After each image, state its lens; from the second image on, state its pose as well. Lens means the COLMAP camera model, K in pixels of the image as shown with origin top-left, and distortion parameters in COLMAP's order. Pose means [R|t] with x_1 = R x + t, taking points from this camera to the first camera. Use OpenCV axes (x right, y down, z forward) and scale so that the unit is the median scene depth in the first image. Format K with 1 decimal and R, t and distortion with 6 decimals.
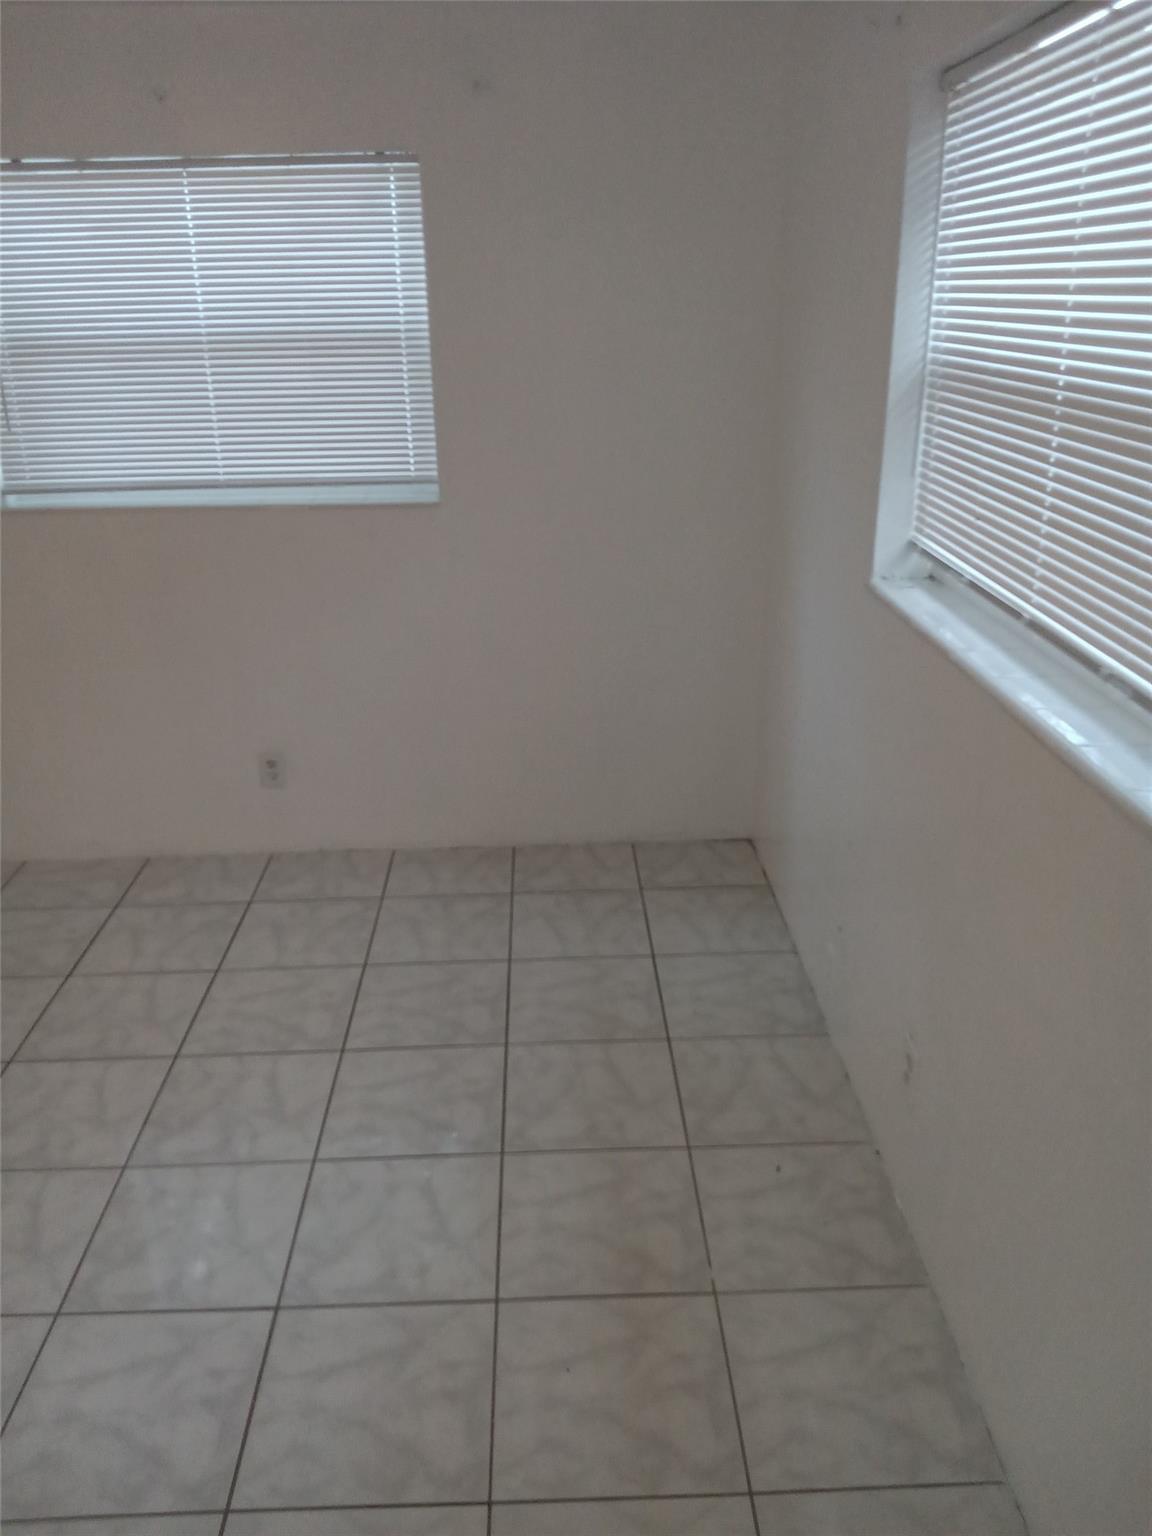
lens RADIAL K [[1211.5, 0, 575.2], [0, 1211.5, 767.6], [0, 0, 1]] dist [0.090614, -0.167836]
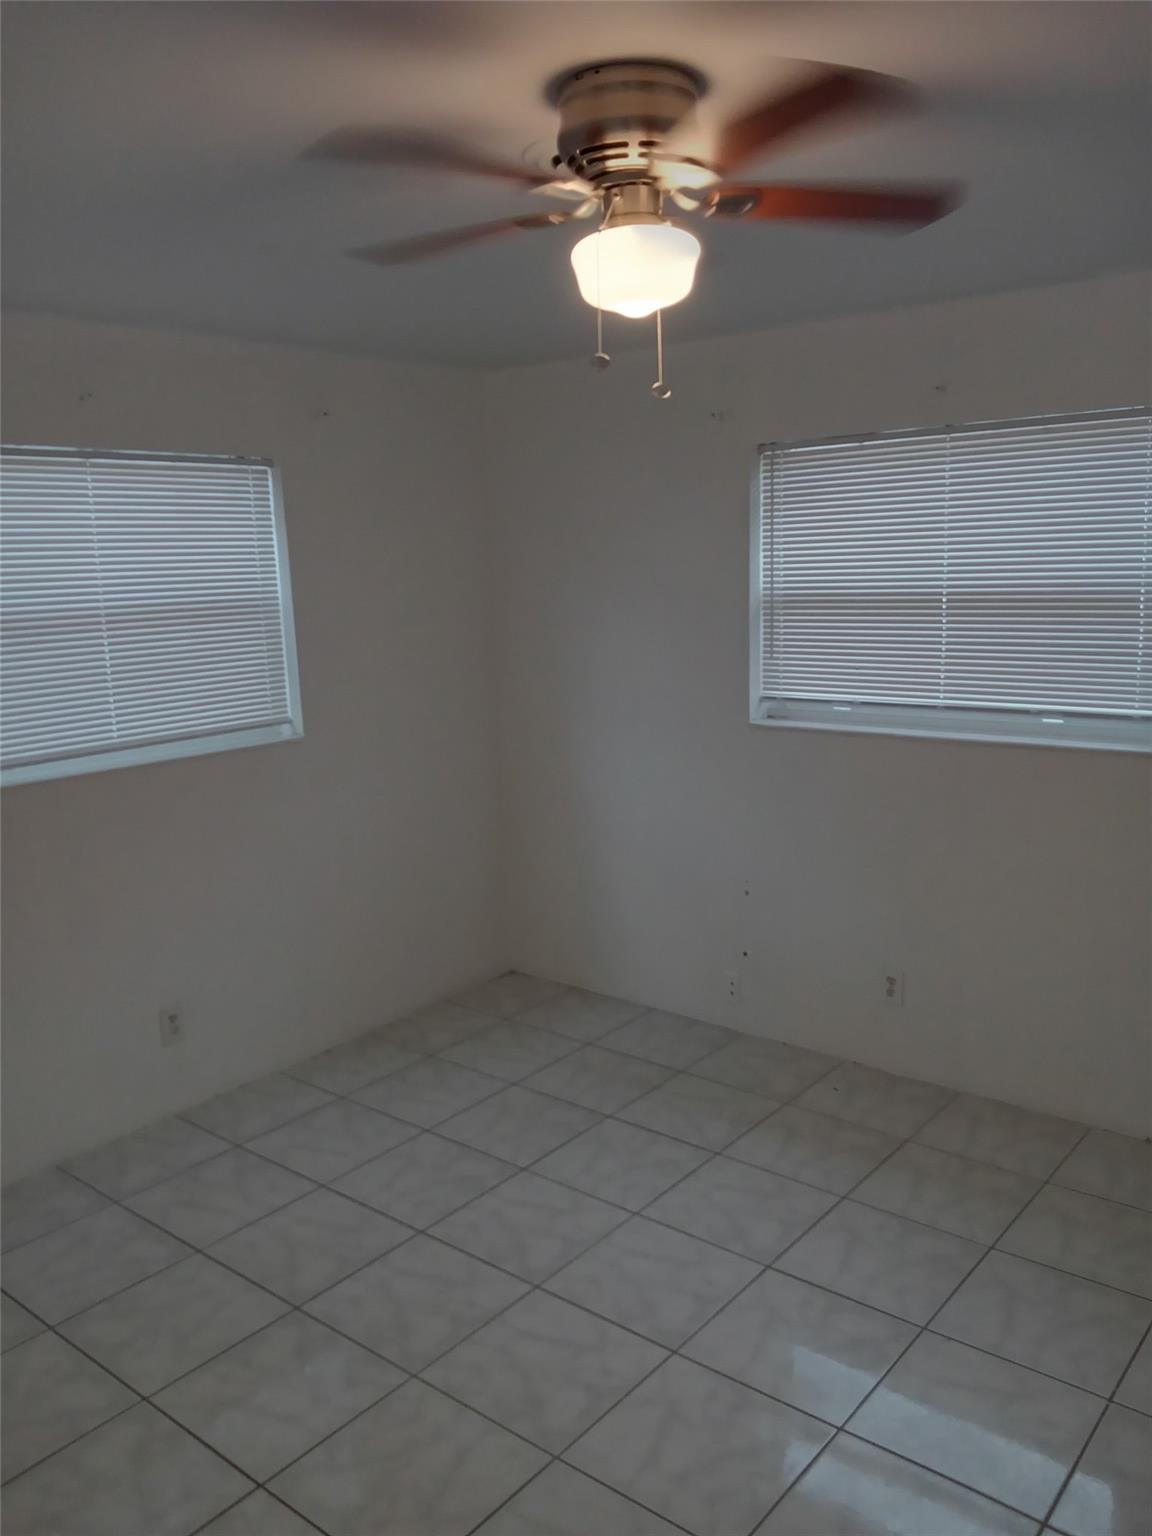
lens RADIAL K [[1213.4, 0, 579.2], [0, 1213.4, 766.2], [0, 0, 1]] dist [0.092726, -0.203220]
pose [[0.652444, -0.135211, 0.745678, -0.869218], [0.294407, 0.951893, -0.084993, -0.018940], [-0.698314, 0.274986, 0.660864, 0.069757]]
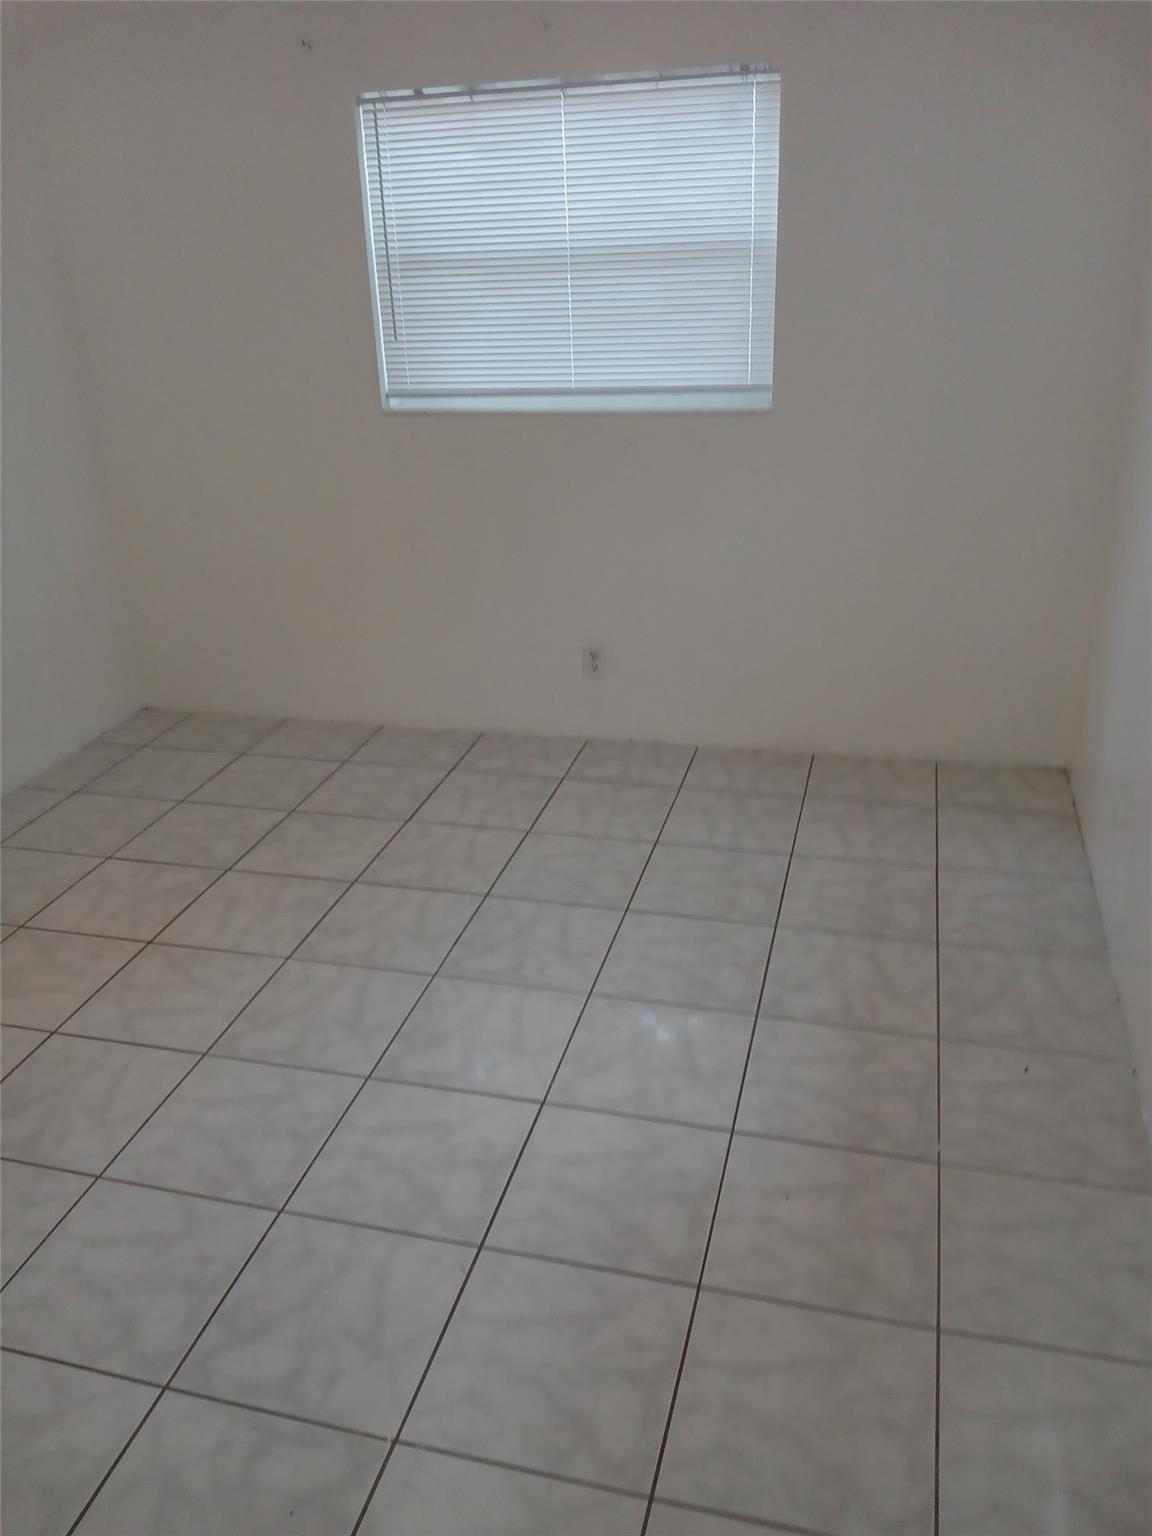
lens RADIAL K [[1220.4, 0, 567.6], [0, 1220.4, 766.7], [0, 0, 1]] dist [0.120351, -0.245367]
pose [[0.955595, 0.098003, -0.277909, 0.047566], [-0.083477, 0.994474, 0.063659, 0.032336], [0.282612, -0.037633, 0.958496, -0.064928]]
